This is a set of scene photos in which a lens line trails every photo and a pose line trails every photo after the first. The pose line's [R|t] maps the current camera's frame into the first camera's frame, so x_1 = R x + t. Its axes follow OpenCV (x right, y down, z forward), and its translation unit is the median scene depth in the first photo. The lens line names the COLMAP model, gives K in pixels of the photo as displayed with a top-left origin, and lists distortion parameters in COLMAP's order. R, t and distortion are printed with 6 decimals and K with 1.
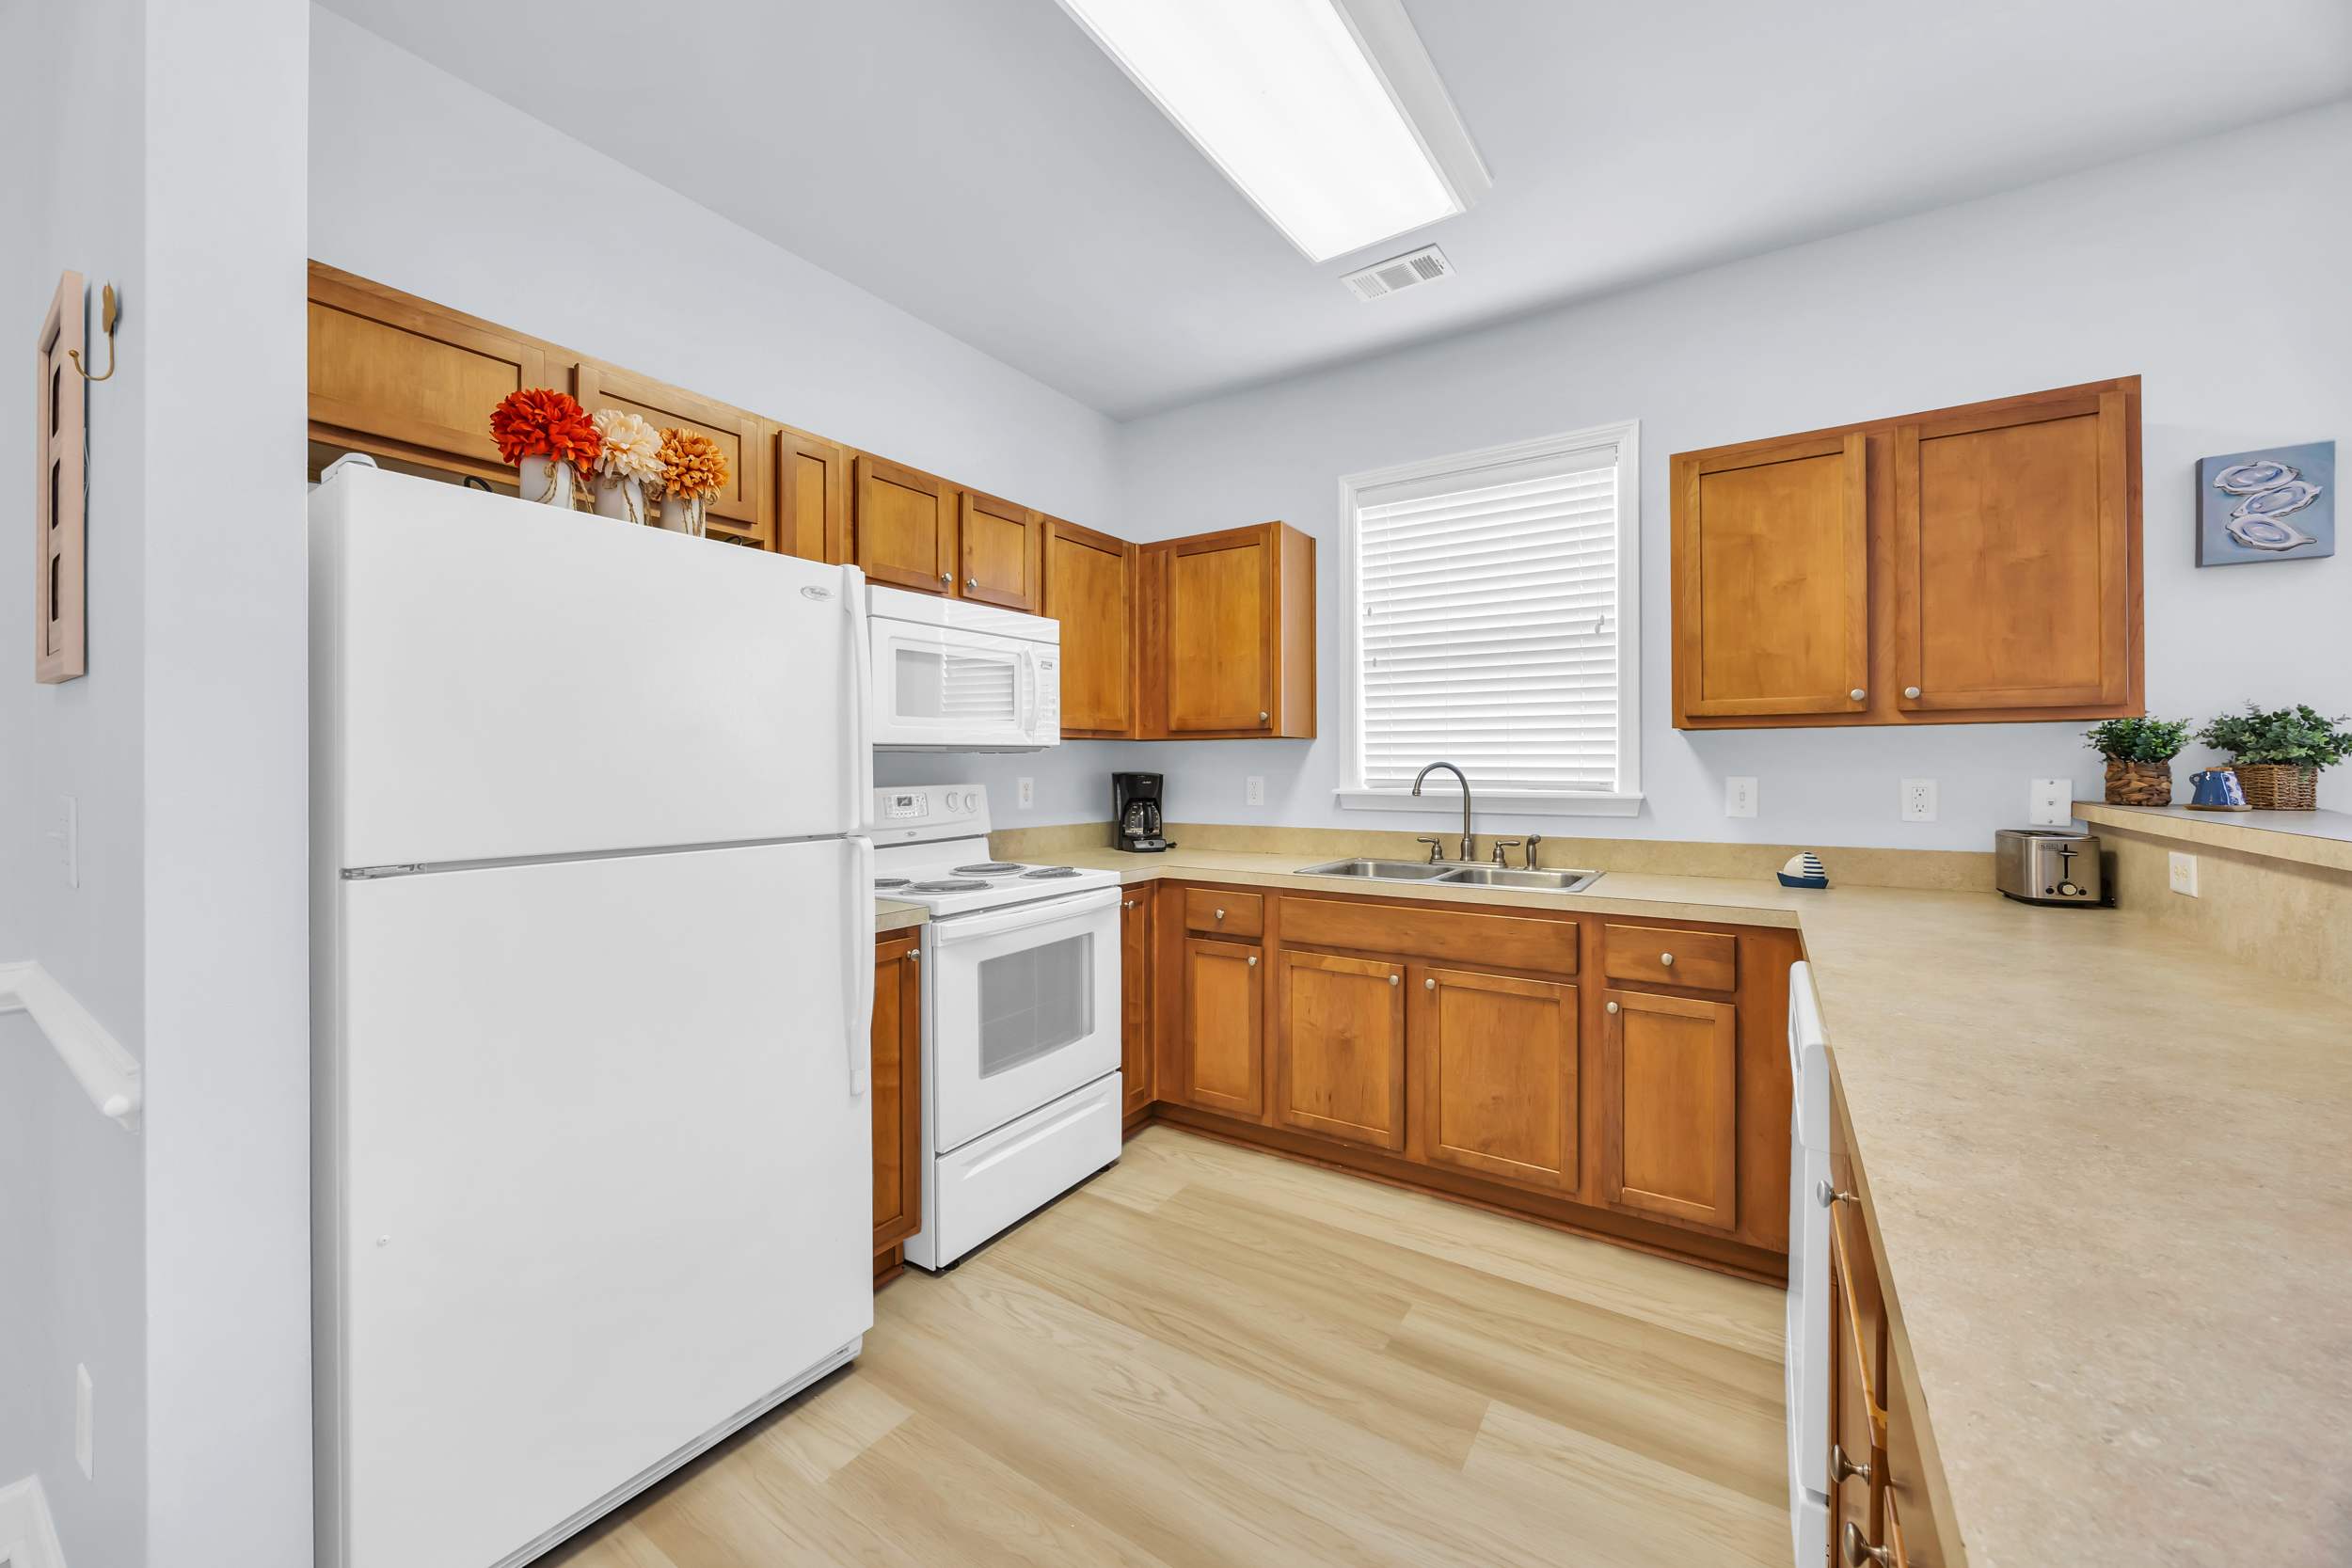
lens RADIAL K [[909.0, 0, 1157.6], [0, 909.0, 760.8], [0, 0, 1]] dist [-0.003062, -0.000482]
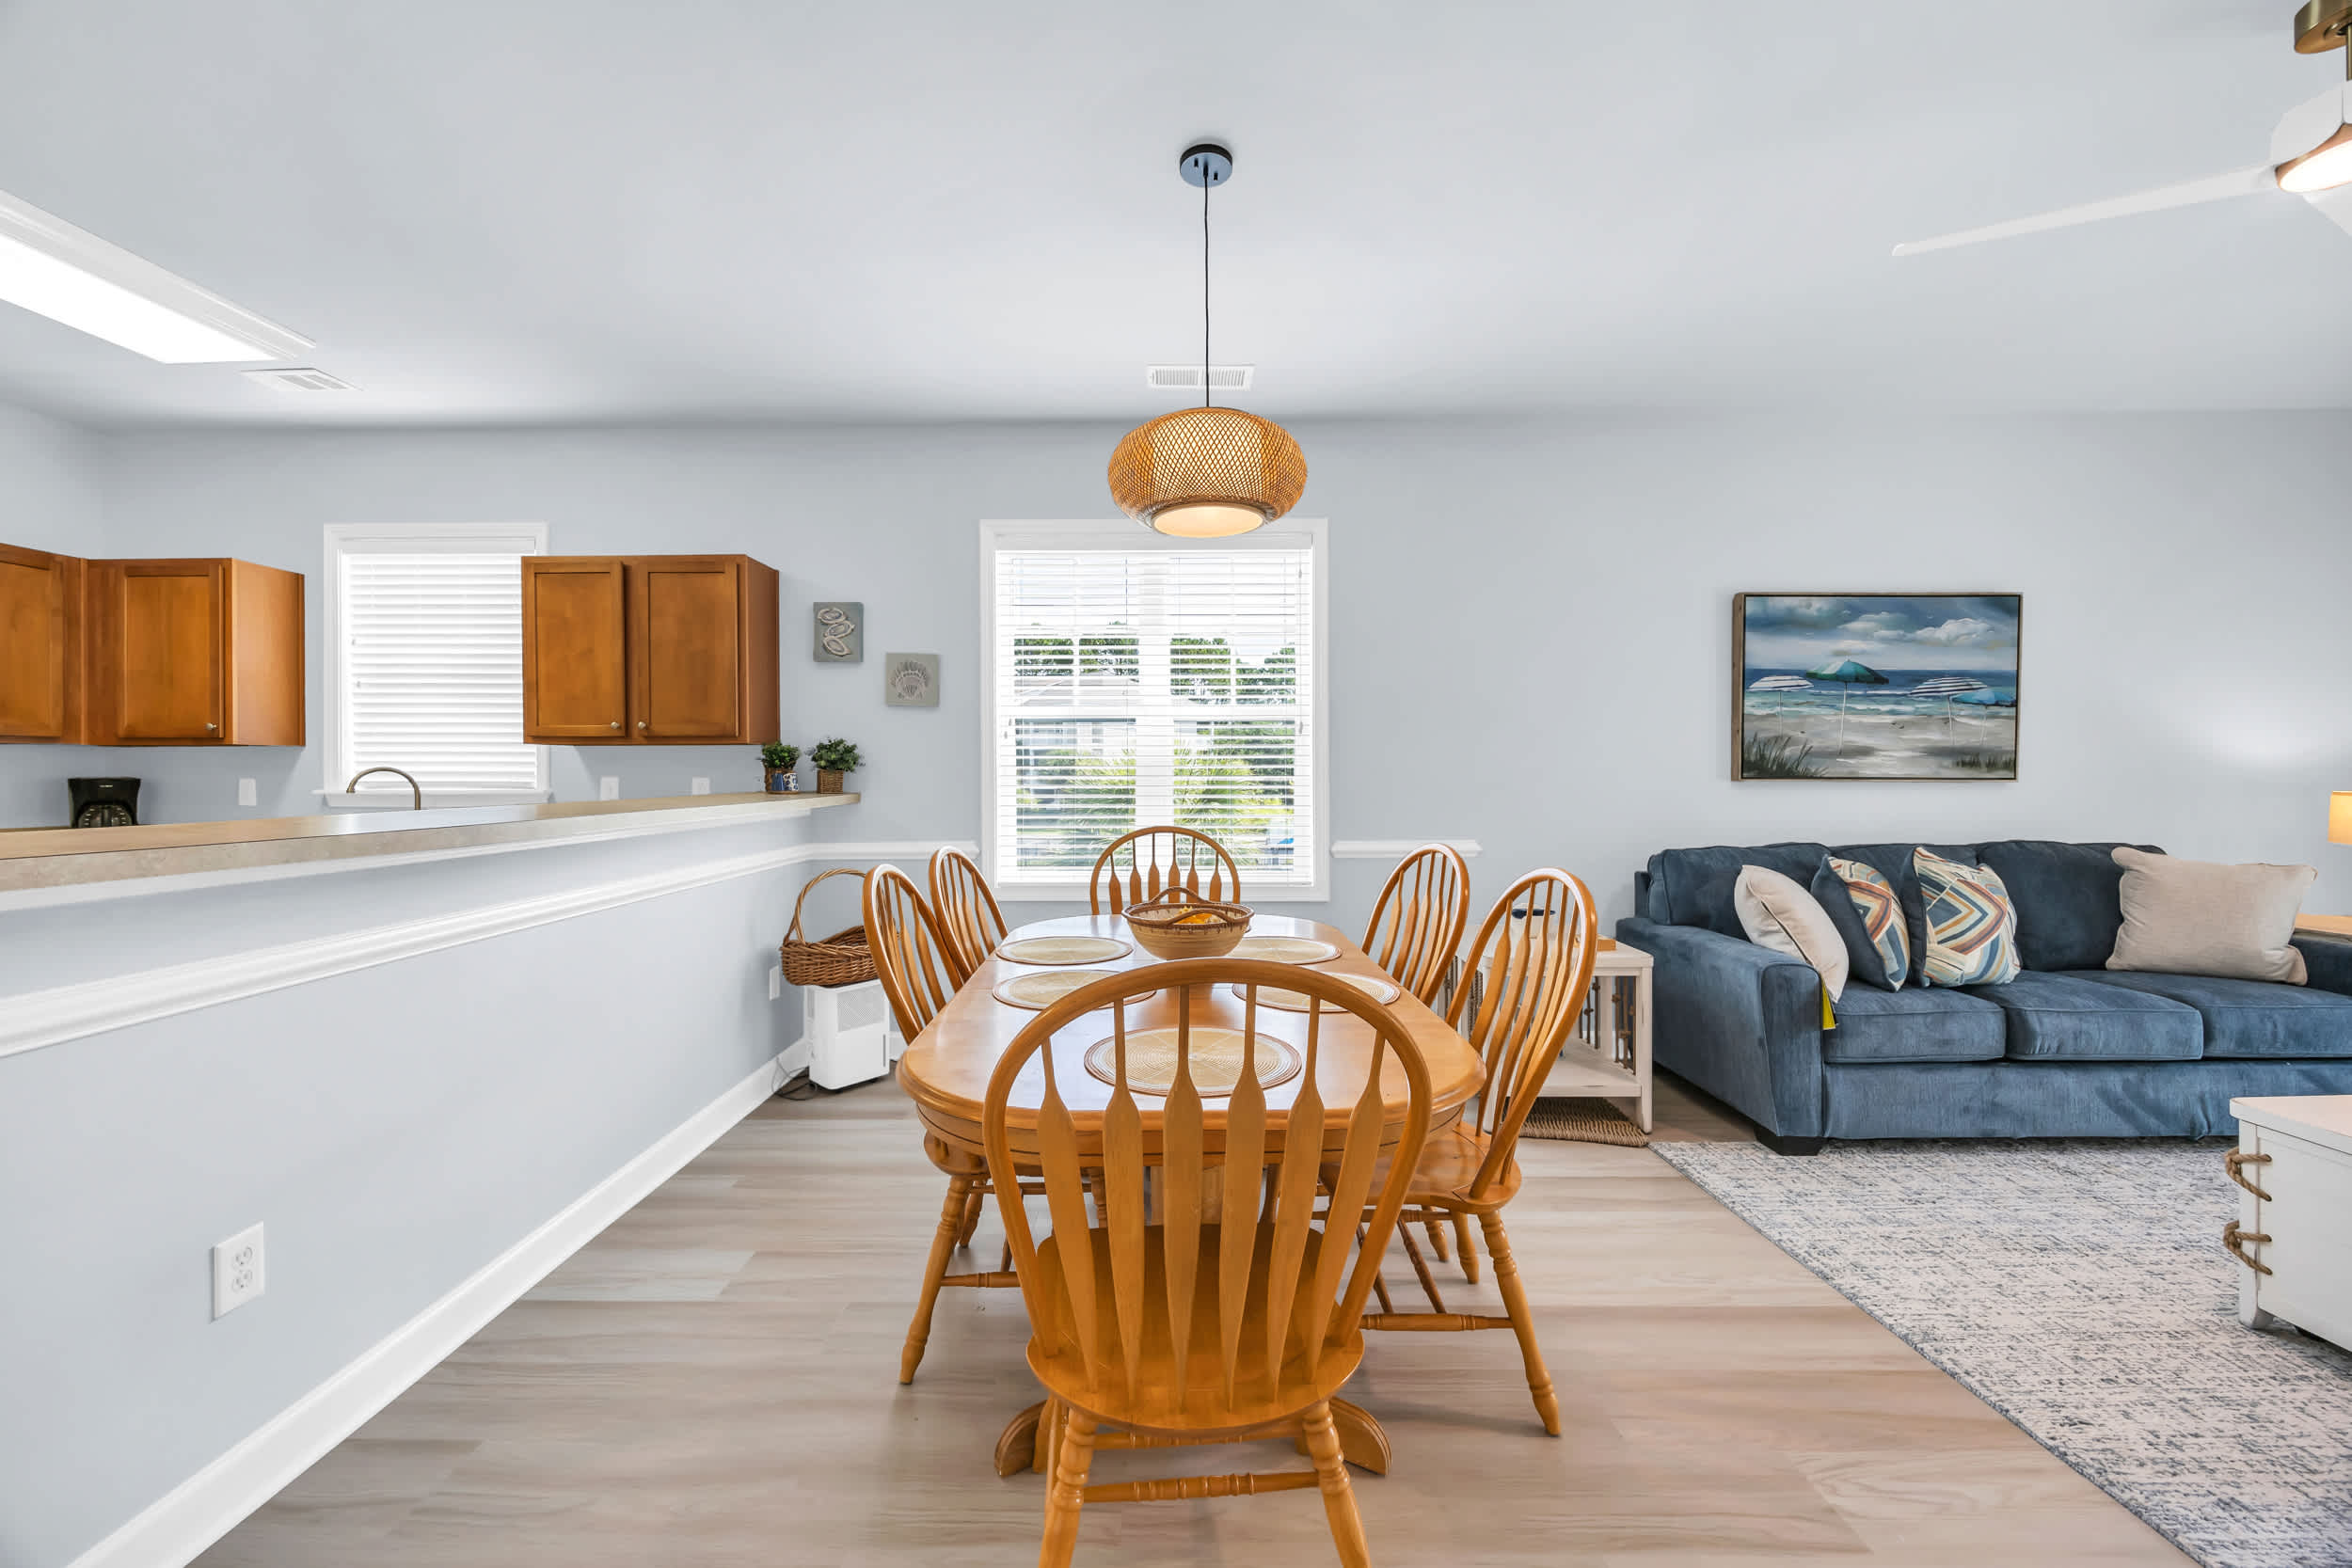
lens RADIAL K [[888.6, 0, 1160.0], [0, 888.6, 776.7], [0, 0, 1]] dist [-0.005767, 0.000692]
pose [[0.831790, -0.002129, 0.555087, 0.669344], [-0.002926, 0.999962, 0.008220, 0.001833], [-0.555083, -0.008461, 0.831752, -0.806738]]
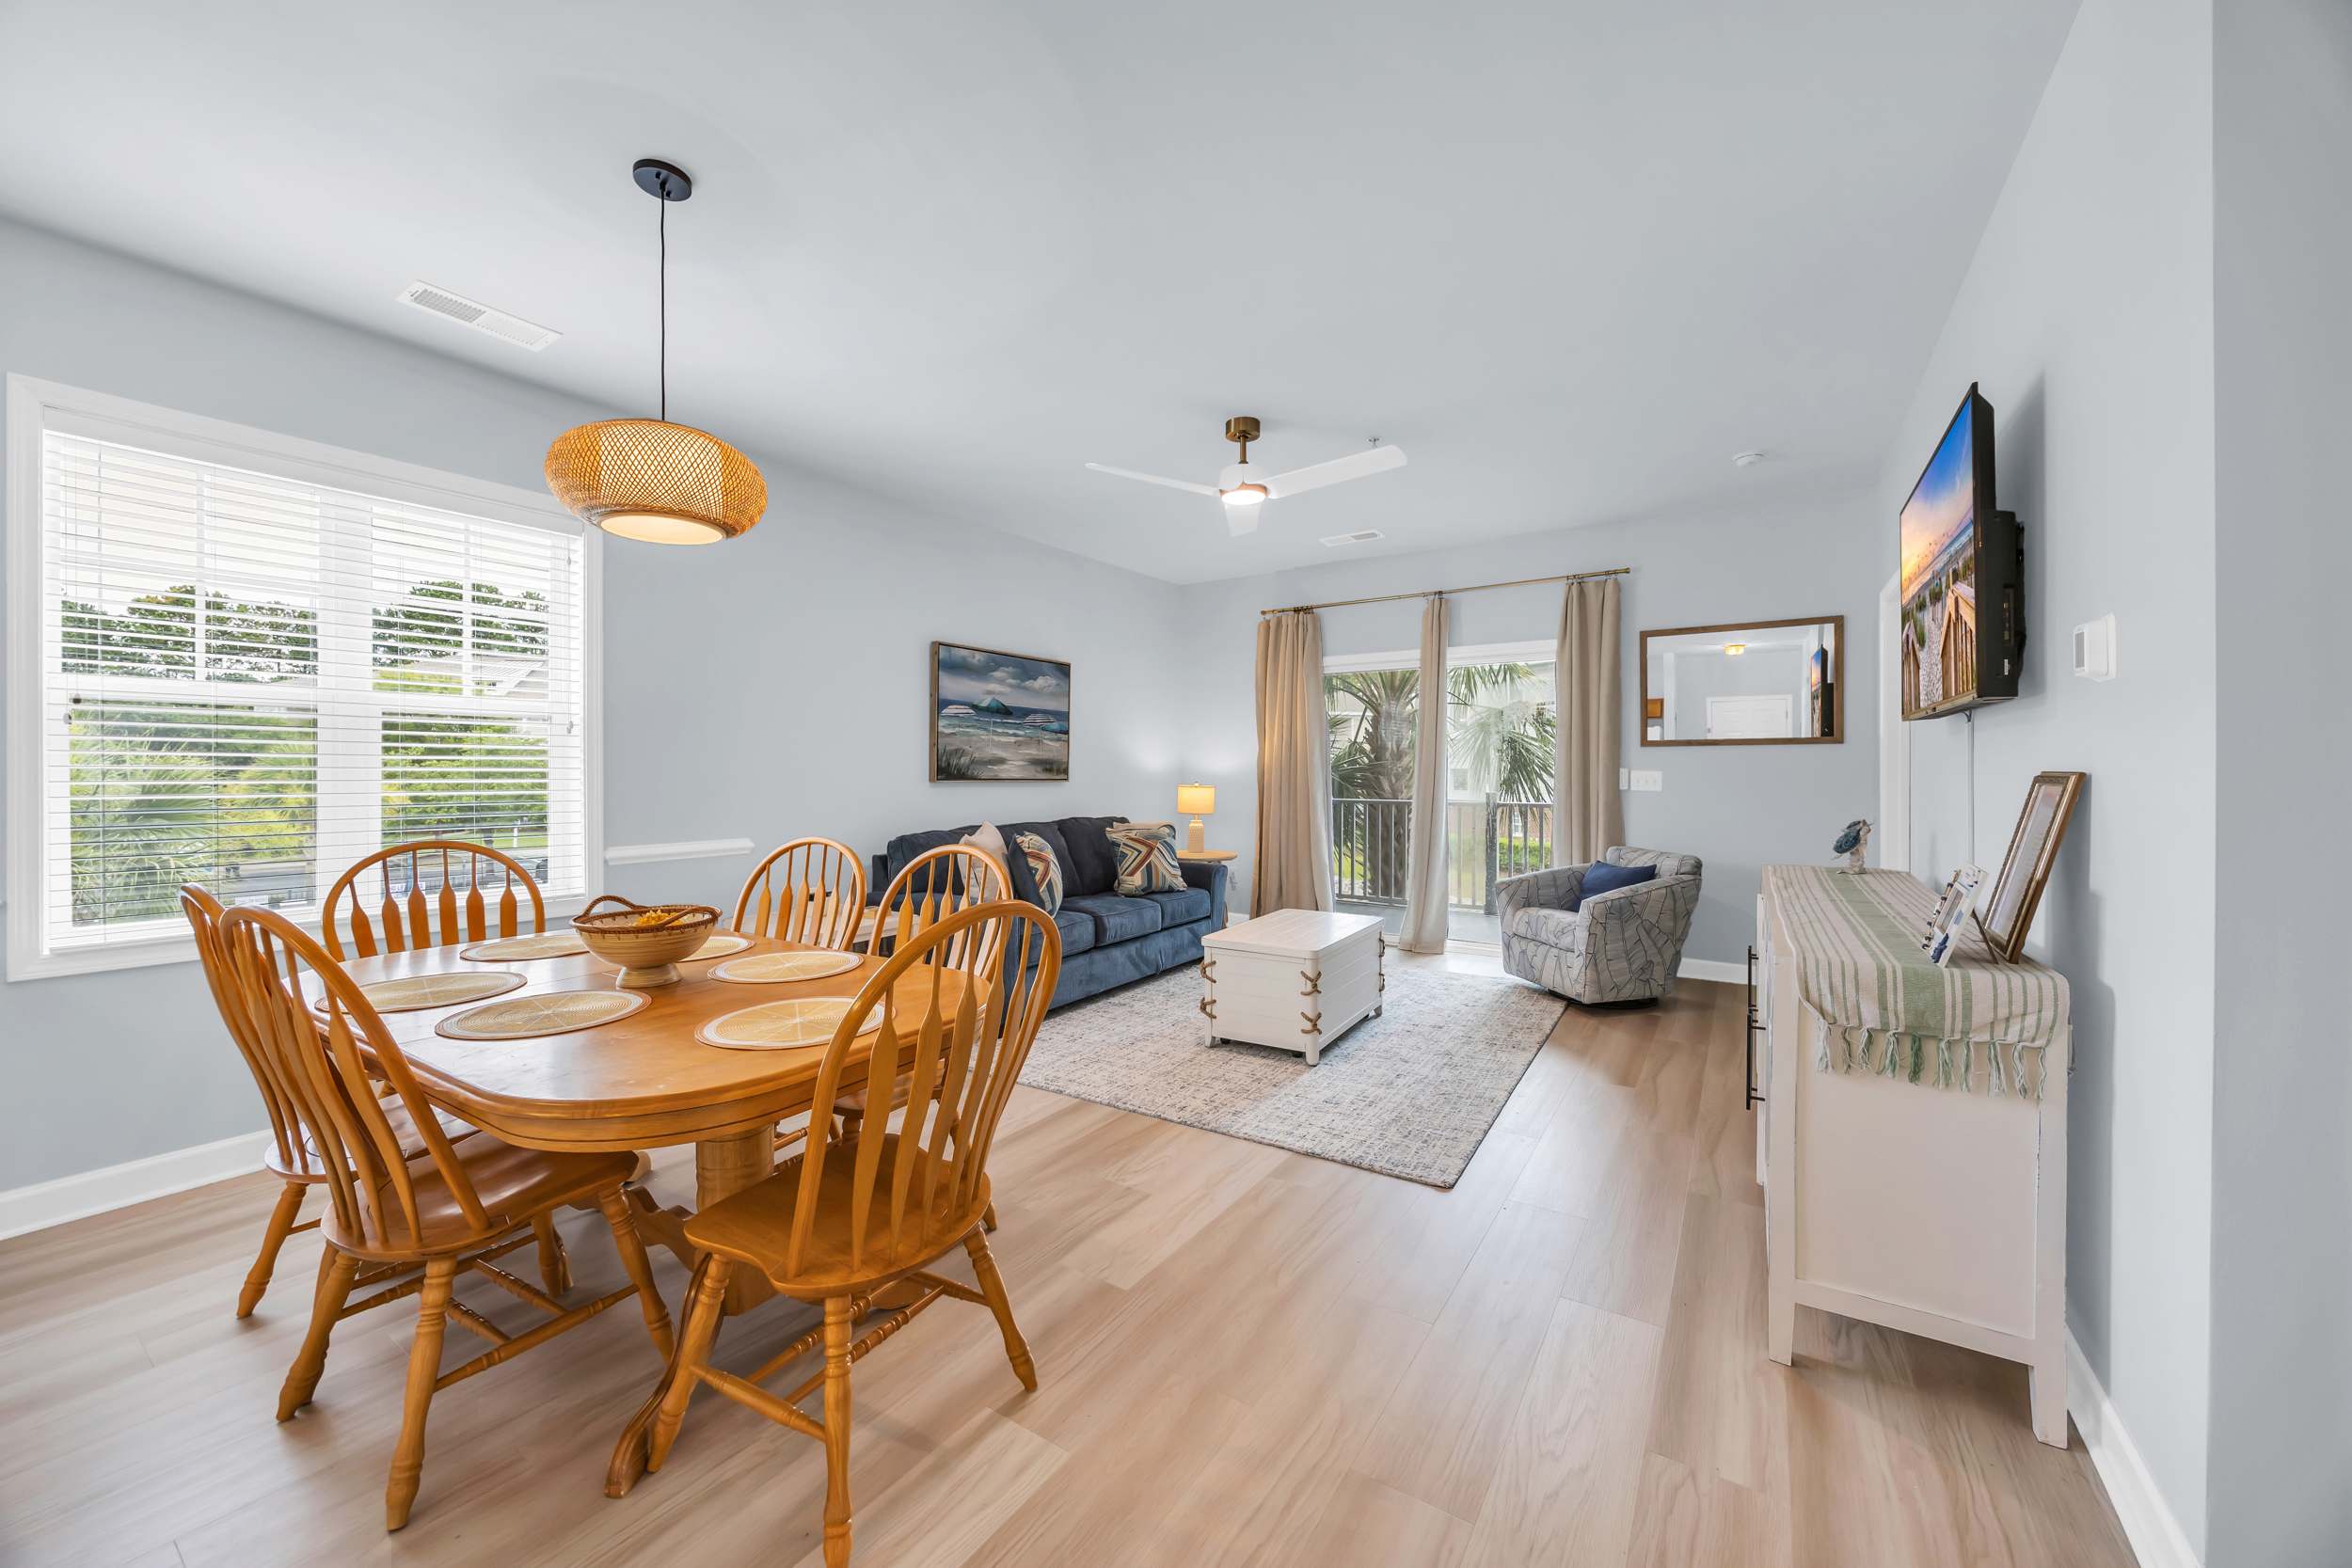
lens RADIAL K [[888.6, 0, 1161.1], [0, 888.6, 775.5], [0, 0, 1]] dist [-0.005767, 0.000692]
pose [[-0.011741, -0.001604, 0.999930, 0.274838], [-0.004402, 0.999989, 0.001552, -0.001399], [-0.999921, -0.004383, -0.011748, -0.576260]]
